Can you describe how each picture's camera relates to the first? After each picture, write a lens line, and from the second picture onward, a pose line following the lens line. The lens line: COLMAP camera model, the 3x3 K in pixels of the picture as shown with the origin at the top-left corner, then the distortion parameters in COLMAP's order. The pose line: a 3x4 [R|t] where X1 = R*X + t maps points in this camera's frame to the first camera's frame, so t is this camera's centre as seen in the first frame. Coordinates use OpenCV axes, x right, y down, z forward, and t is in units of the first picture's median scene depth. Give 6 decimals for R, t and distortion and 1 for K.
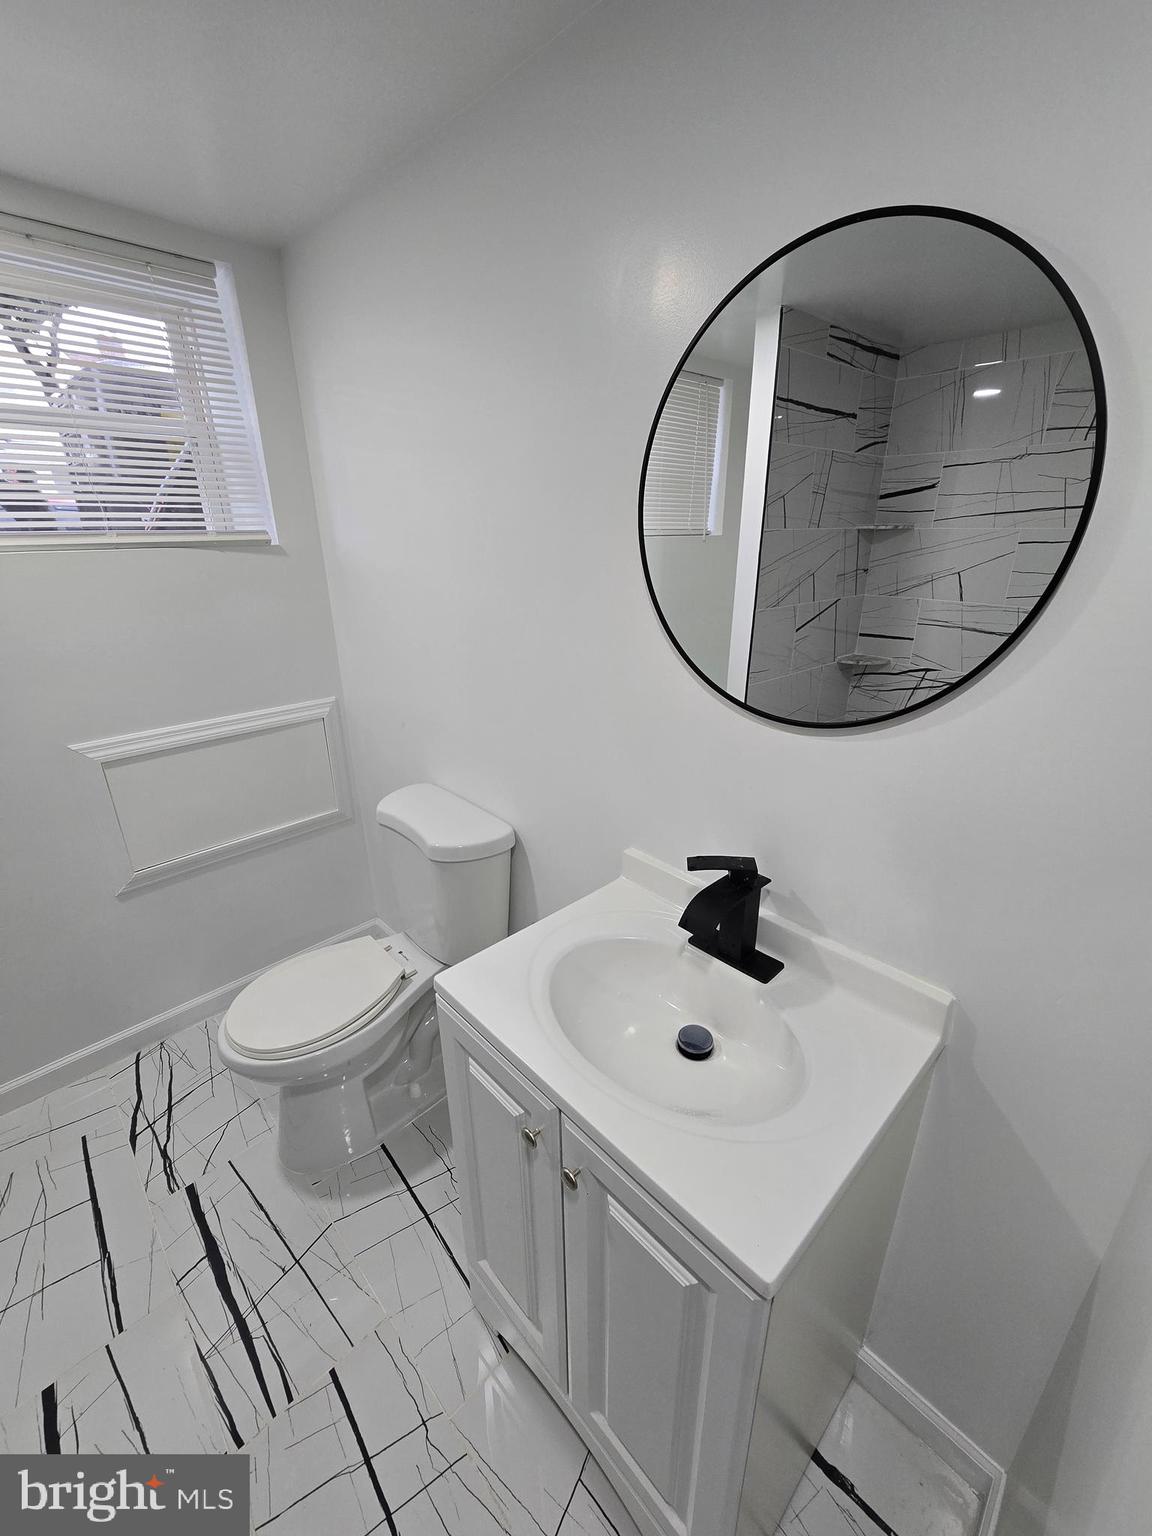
lens RADIAL K [[625.4, 0, 573.4], [0, 625.4, 775.7], [0, 0, 1]] dist [-0.001513, -0.000397]
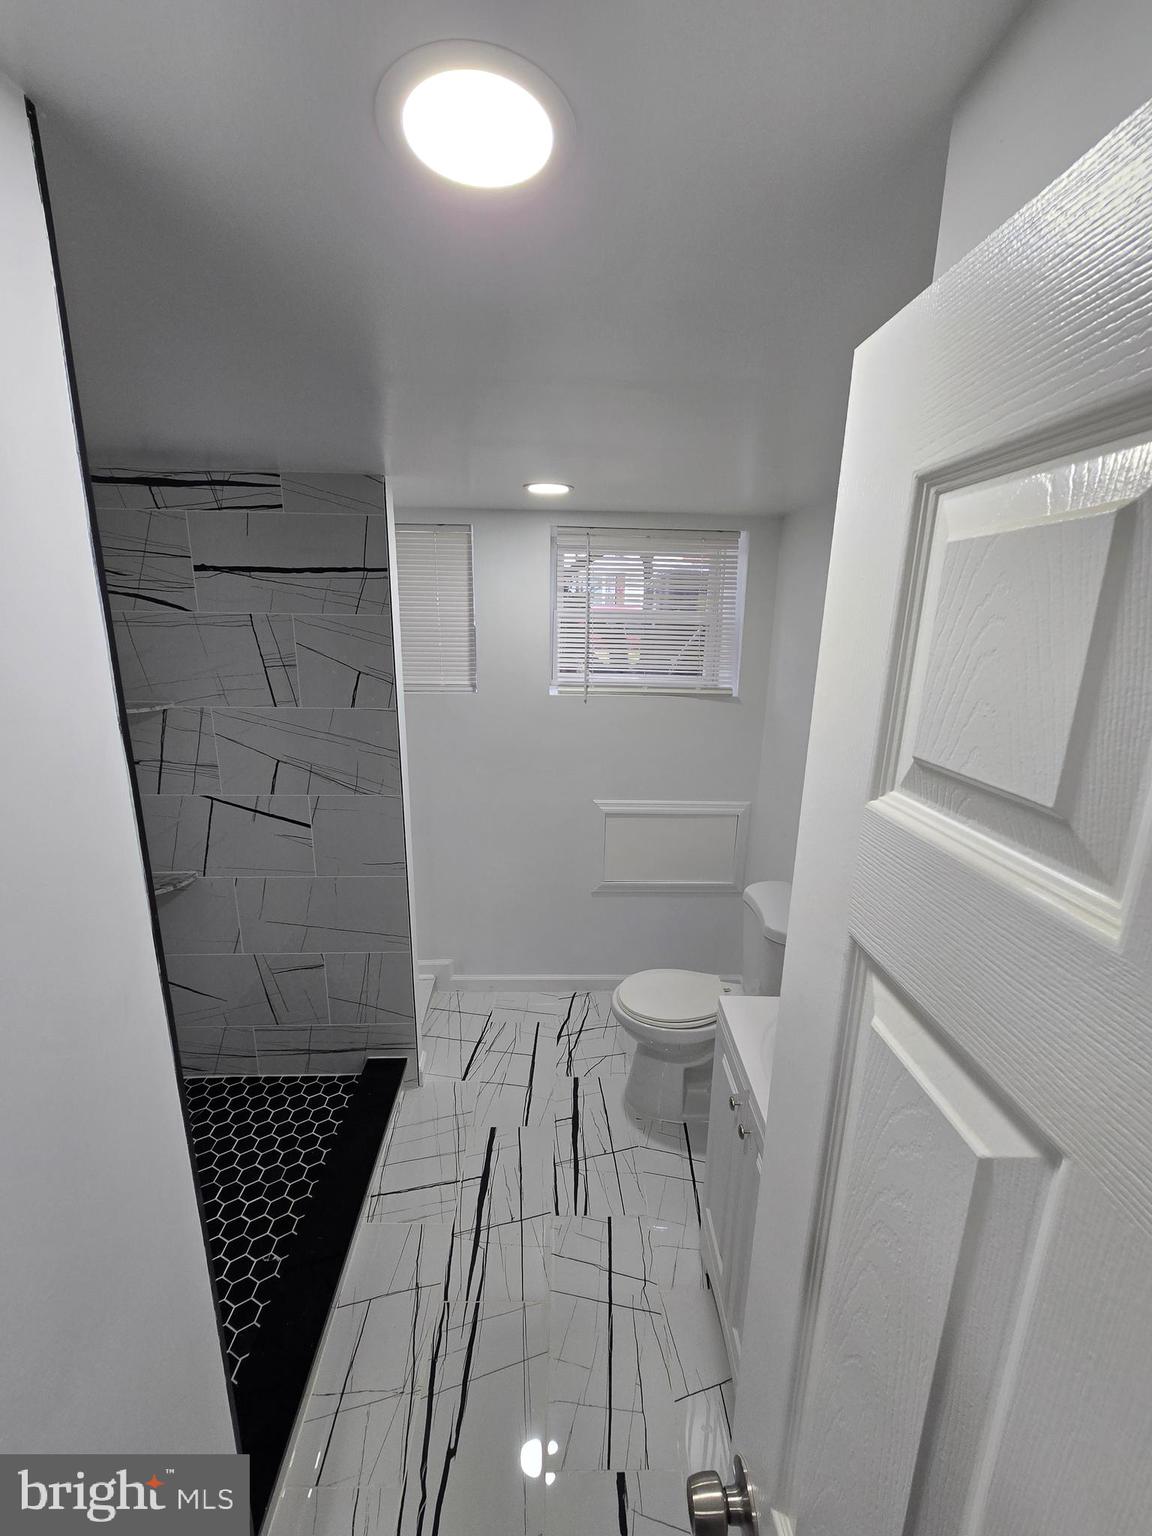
lens RADIAL K [[625.4, 0, 573.4], [0, 625.4, 775.7], [0, 0, 1]] dist [-0.001513, -0.000397]
pose [[0.727448, 0.188493, -0.659765, 0.289378], [-0.269132, 0.962860, -0.021655, -0.059912], [0.631180, 0.193316, 0.751160, -0.359001]]
